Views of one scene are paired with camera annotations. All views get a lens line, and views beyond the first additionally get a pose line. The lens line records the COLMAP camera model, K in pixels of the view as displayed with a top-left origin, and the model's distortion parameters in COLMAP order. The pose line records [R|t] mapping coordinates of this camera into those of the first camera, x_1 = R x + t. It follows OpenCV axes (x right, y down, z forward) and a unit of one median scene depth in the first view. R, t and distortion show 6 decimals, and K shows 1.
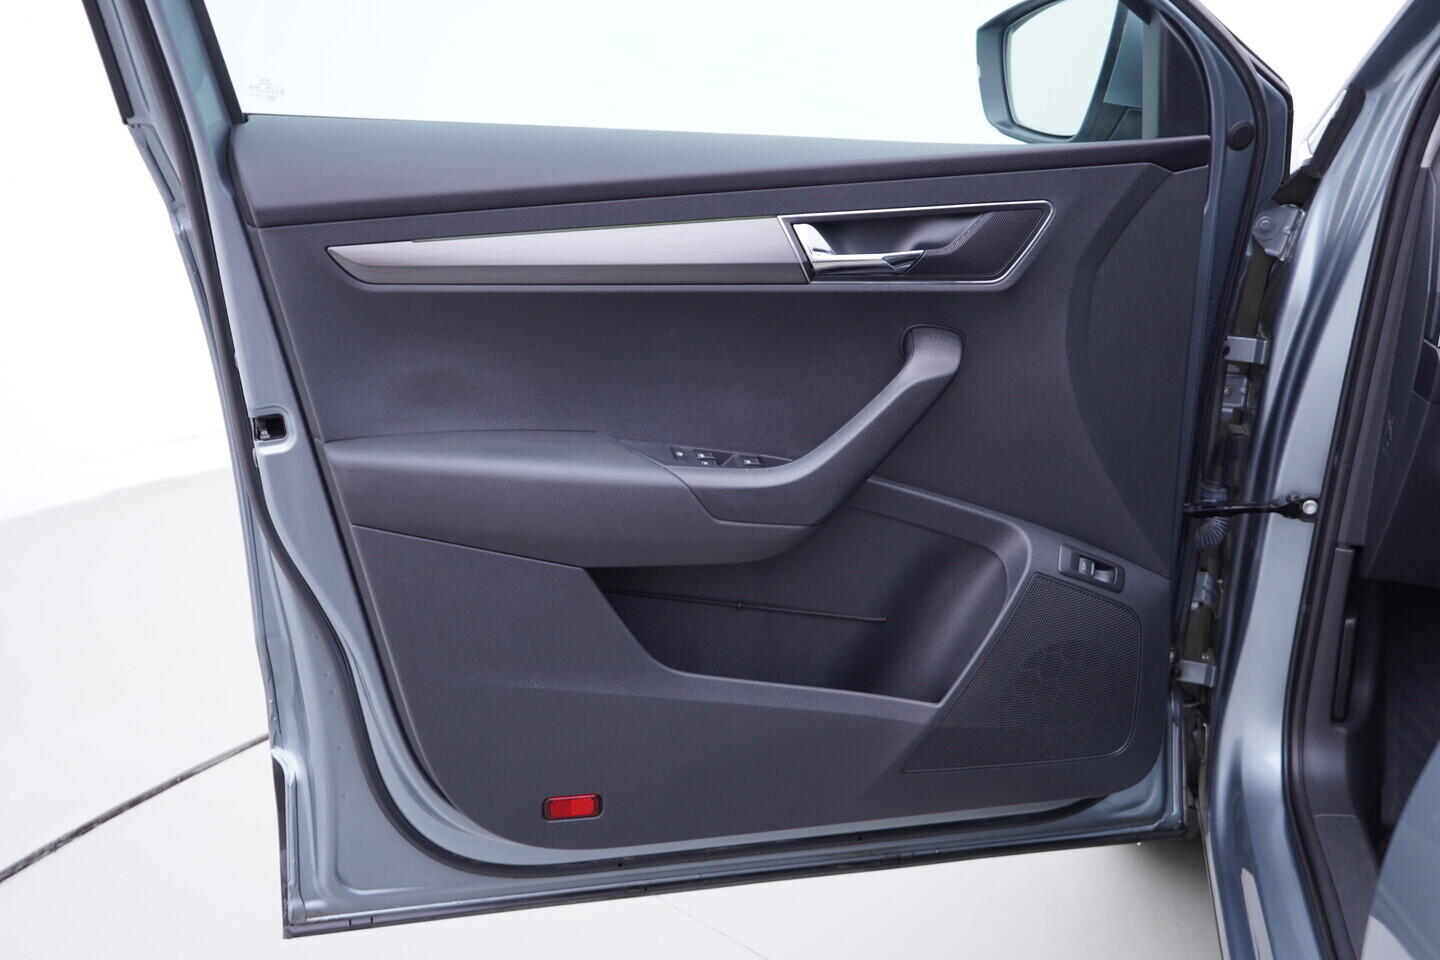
lens RADIAL K [[1486.6, 0, 720.0], [0, 1486.6, 480.0], [0, 0, 1]] dist [-0.017200, -0.004393]
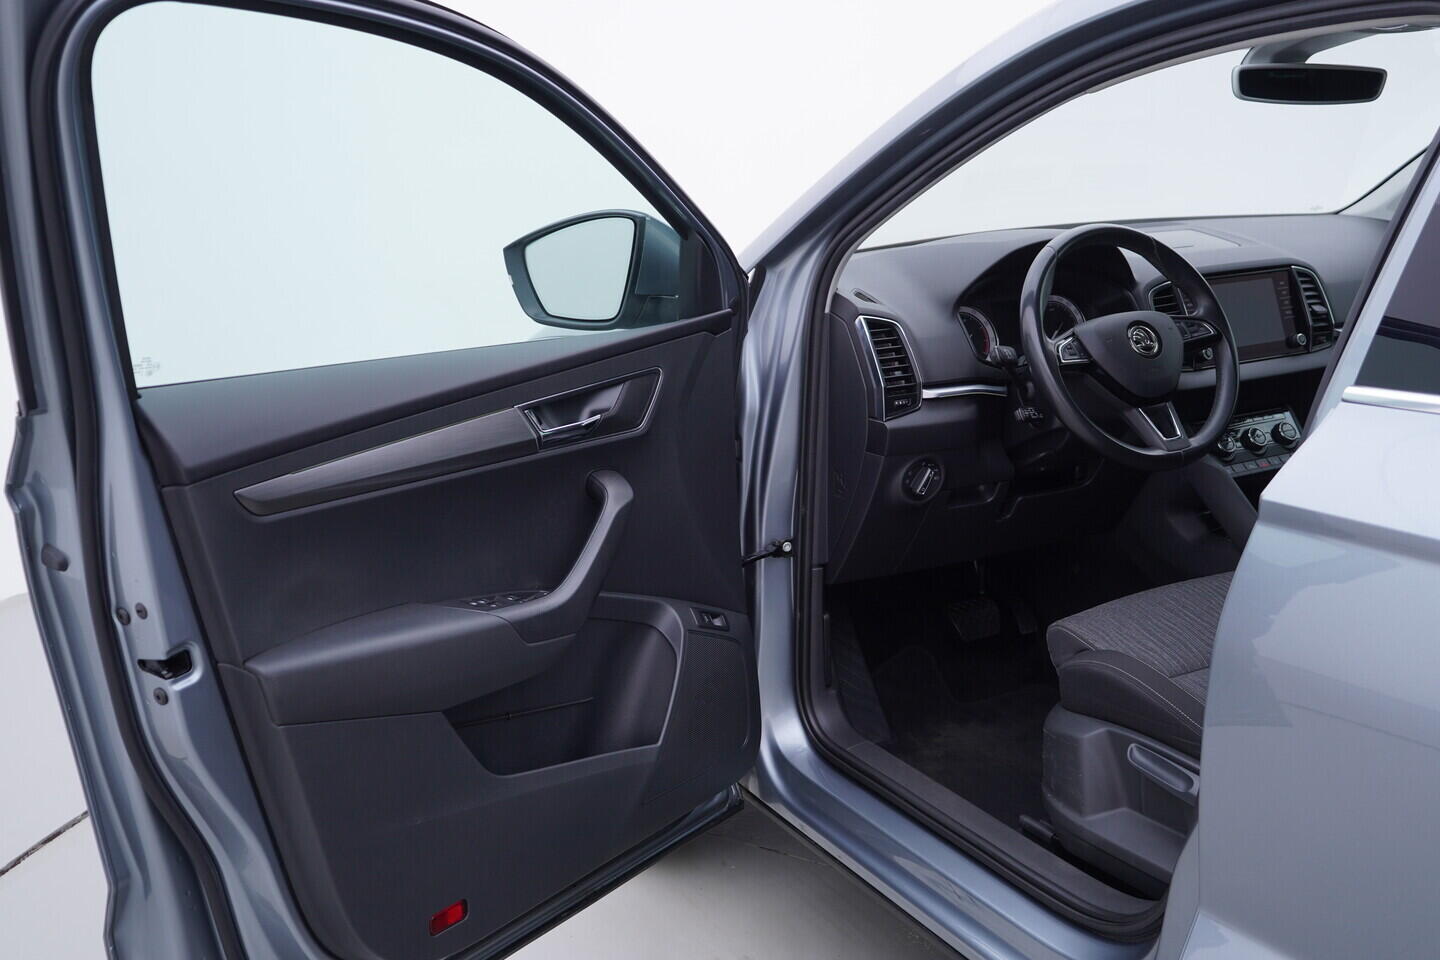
lens RADIAL K [[1486.6, 0, 720.0], [0, 1486.6, 480.0], [0, 0, 1]] dist [-0.017200, -0.004393]
pose [[0.747074, -0.186556, 0.638026, -0.612549], [0.248822, 0.968515, -0.008160, -0.053437], [-0.616415, 0.164851, 0.769972, -0.102378]]
